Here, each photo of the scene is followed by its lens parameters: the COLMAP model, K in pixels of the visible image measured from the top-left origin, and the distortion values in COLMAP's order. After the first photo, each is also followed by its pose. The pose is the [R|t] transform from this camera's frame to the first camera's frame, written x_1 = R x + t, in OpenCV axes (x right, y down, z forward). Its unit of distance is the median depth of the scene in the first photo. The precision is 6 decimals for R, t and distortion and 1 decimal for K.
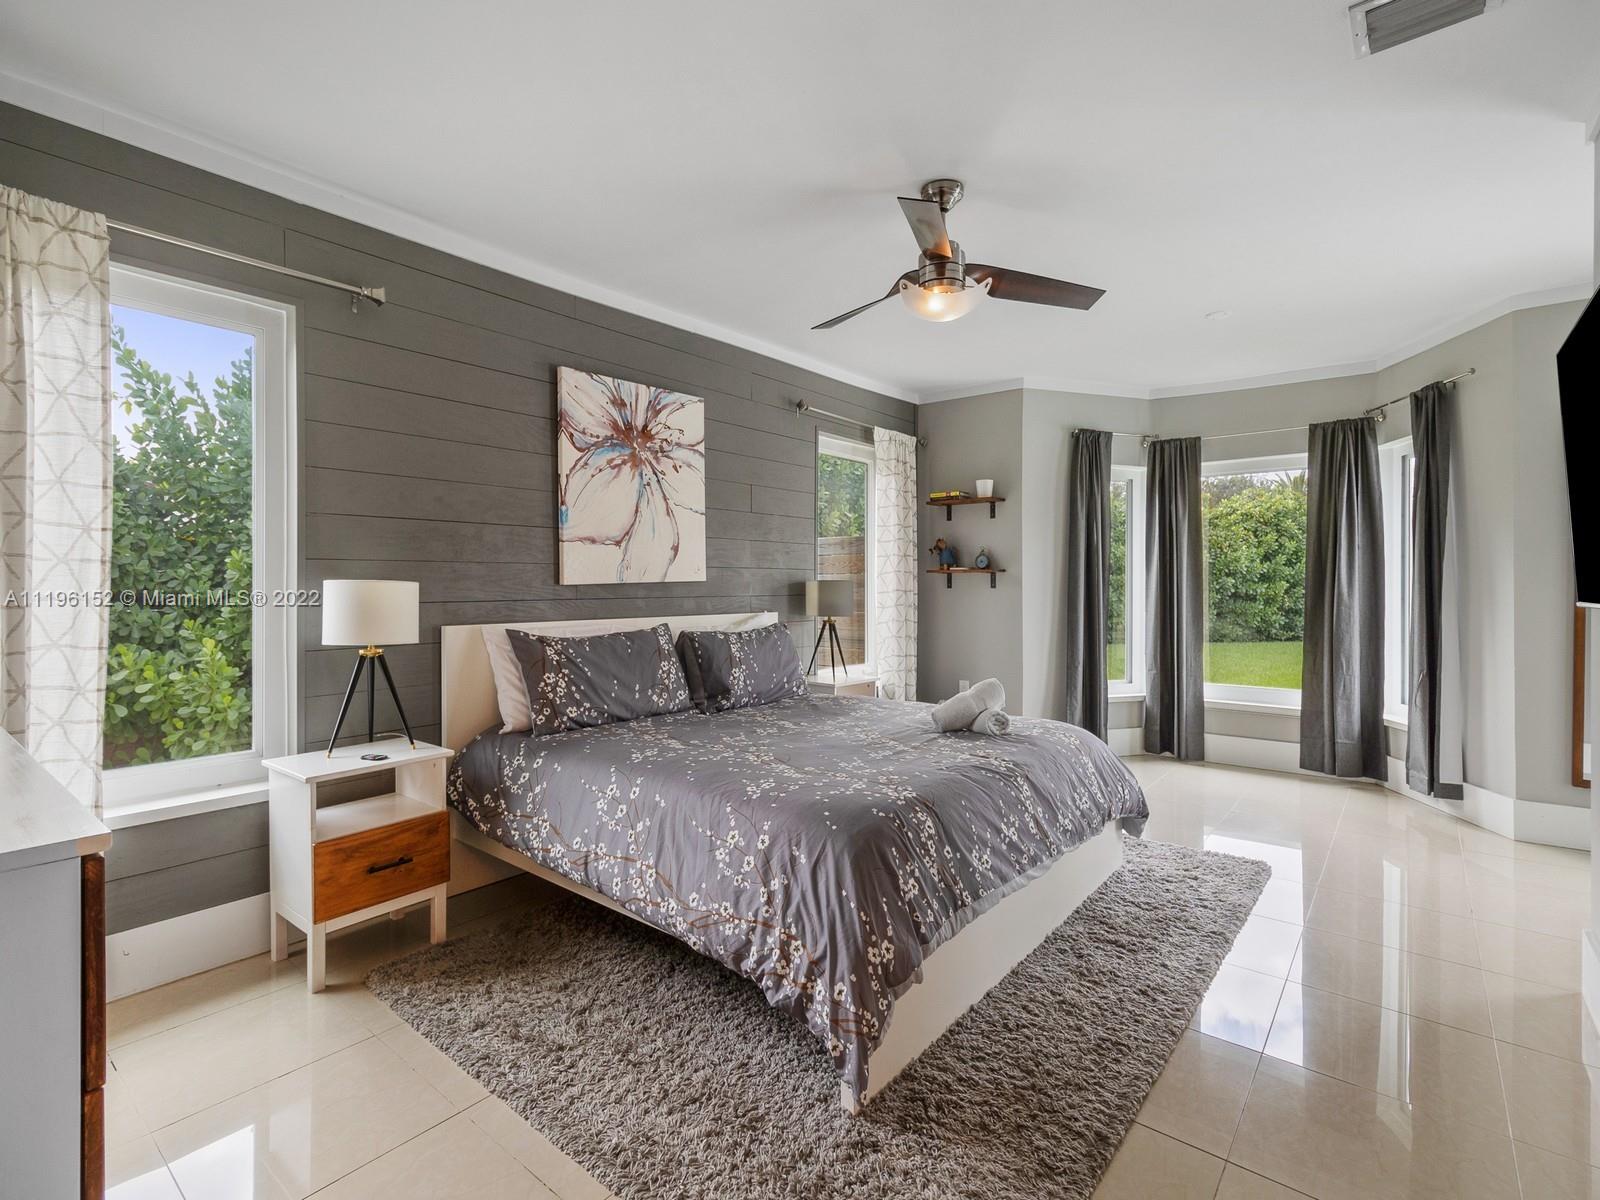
lens RADIAL K [[761.2, 0, 798.6], [0, 761.2, 593.0], [0, 0, 1]] dist [0.001827, 0.000380]
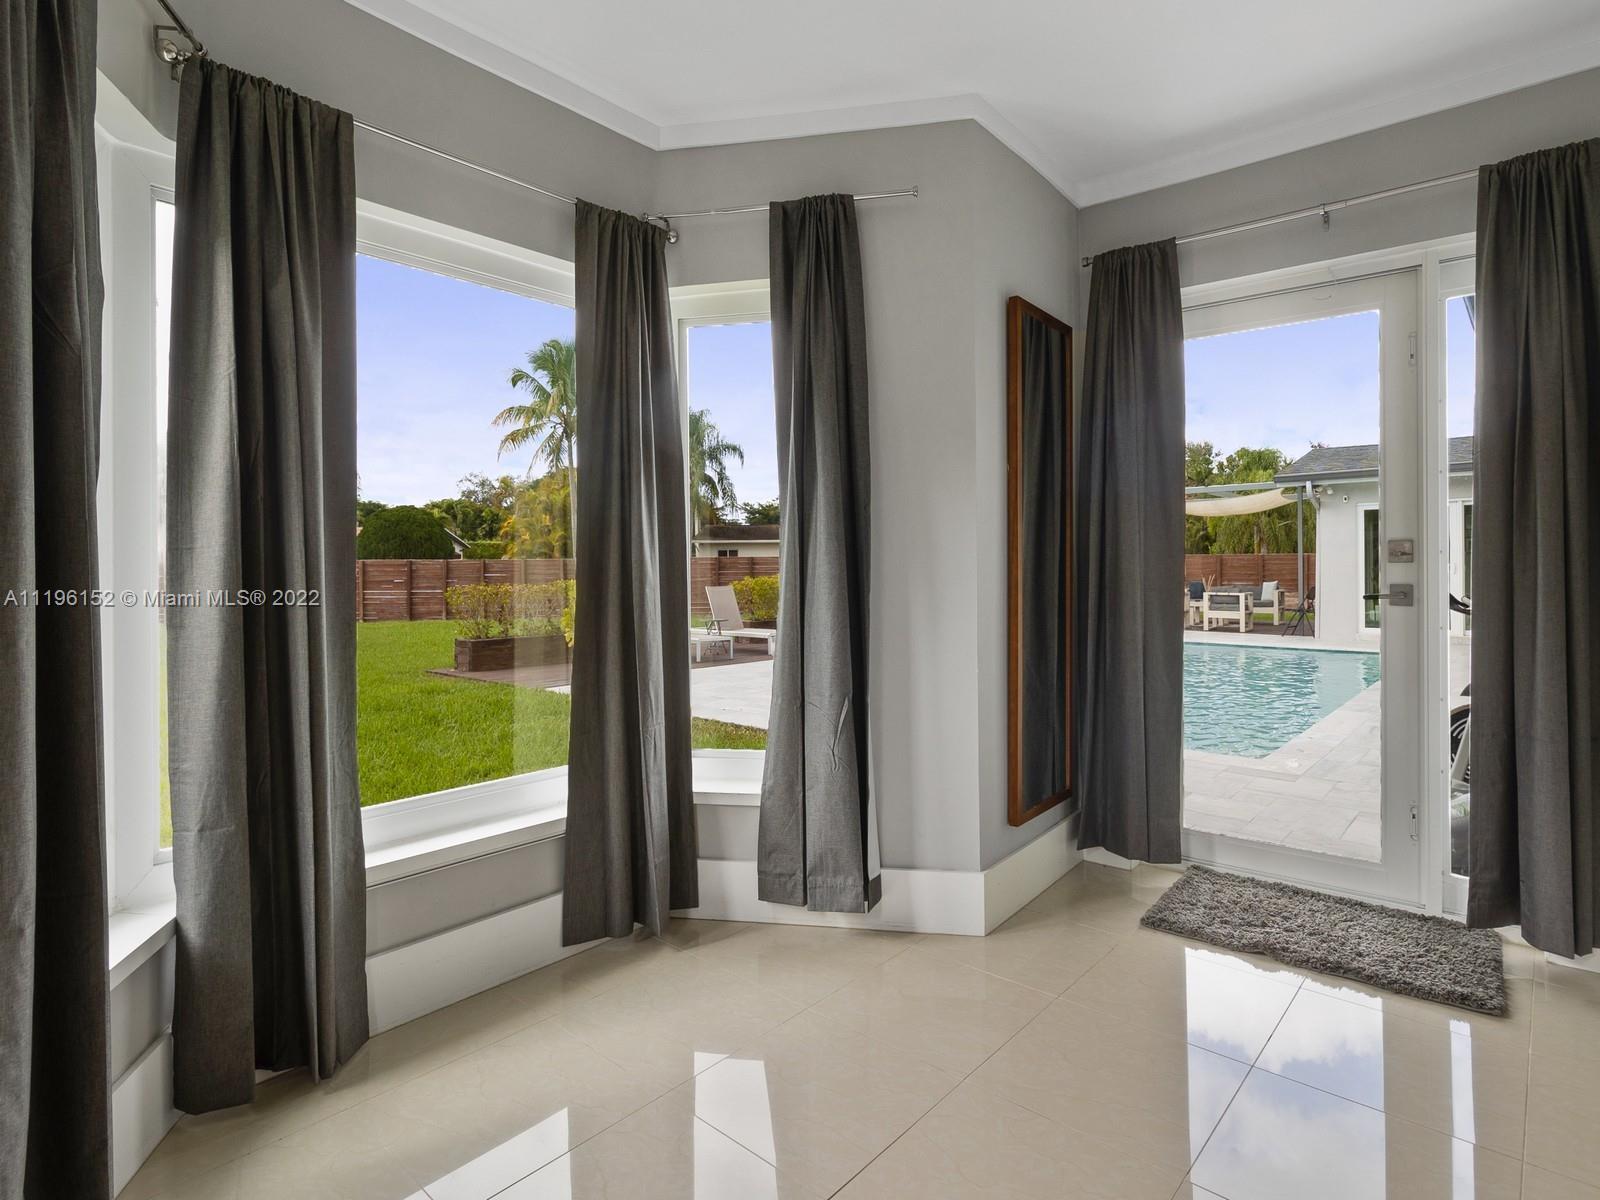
lens RADIAL K [[848.9, 0, 810.9], [0, 848.9, 559.2], [0, 0, 1]] dist [0.006340, 0.001911]
pose [[0.039490, 0.009067, 0.999179, 0.154762], [0.016788, 0.999812, -0.009736, 0.006568], [-0.999079, 0.017159, 0.039331, 0.827576]]
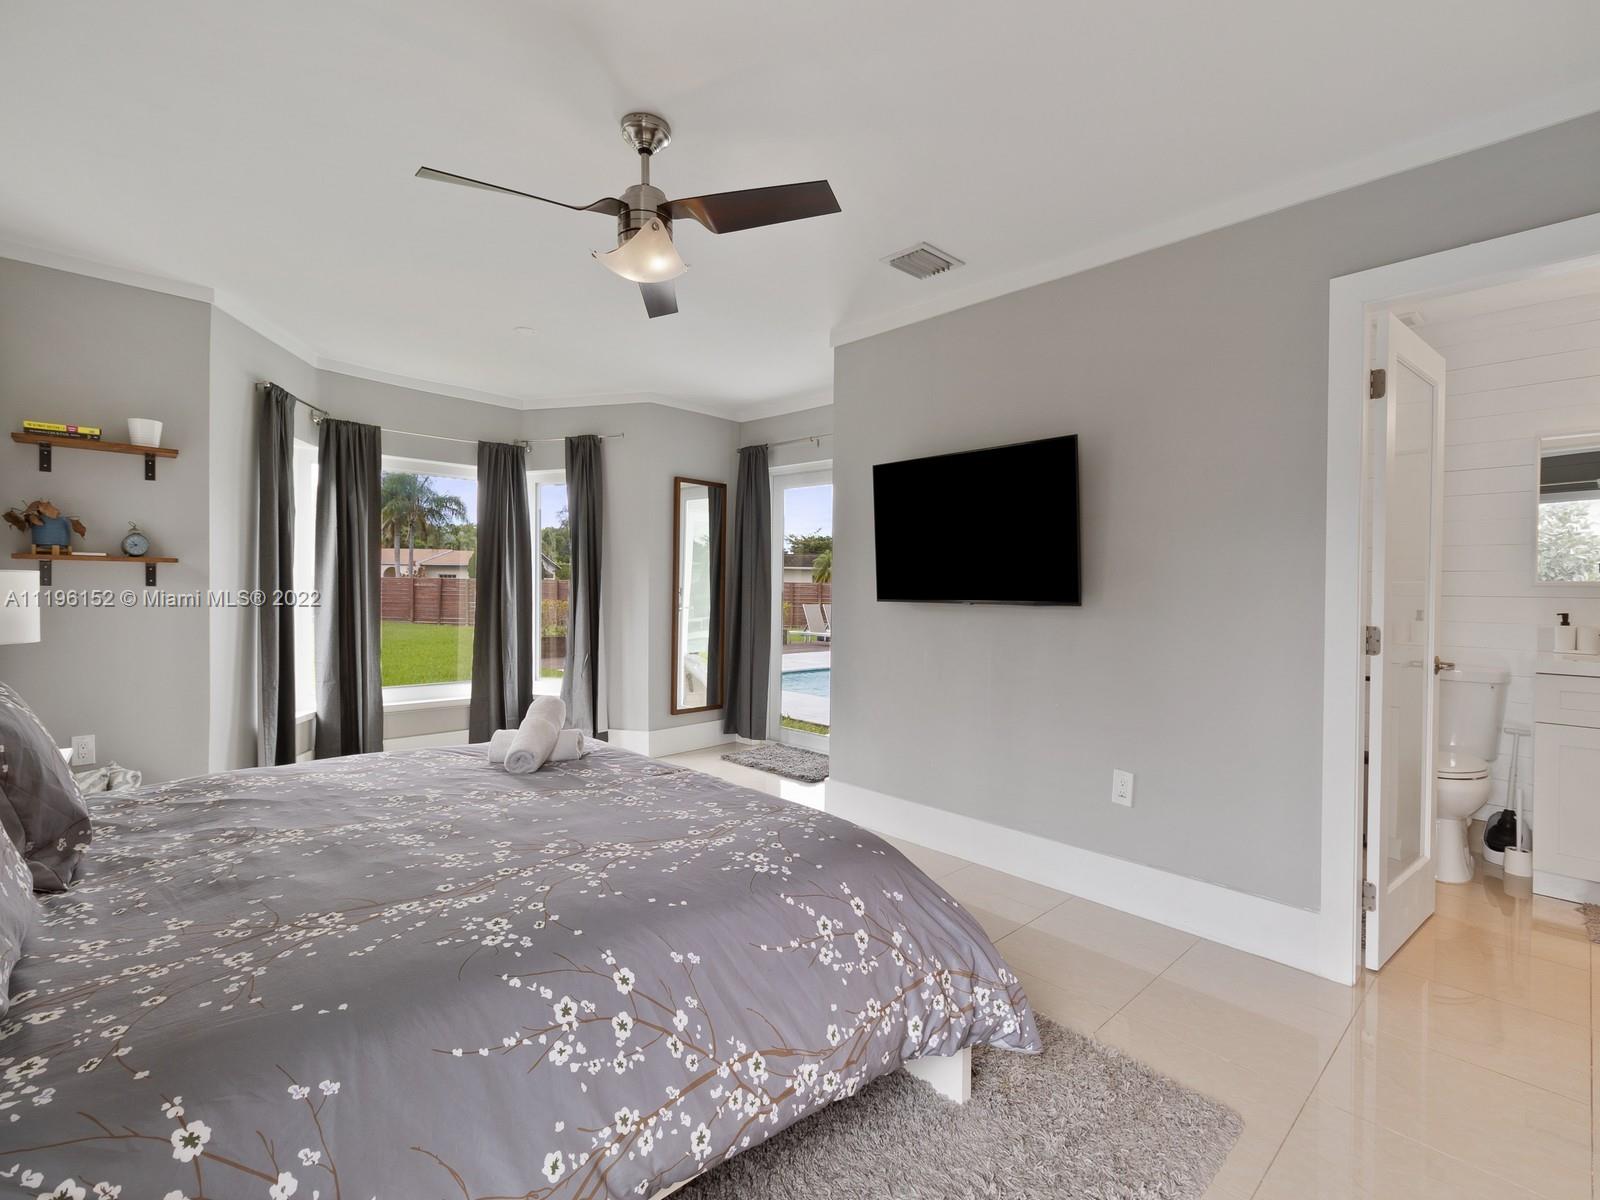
lens RADIAL K [[744.5, 0, 794.2], [0, 744.5, 598.2], [0, 0, 1]] dist [0.007216, 0.000128]
pose [[0.129401, -0.009984, 0.991542, -0.346294], [-0.004003, 0.999936, 0.010591, -0.005169], [-0.991584, -0.005340, 0.129353, 0.395580]]
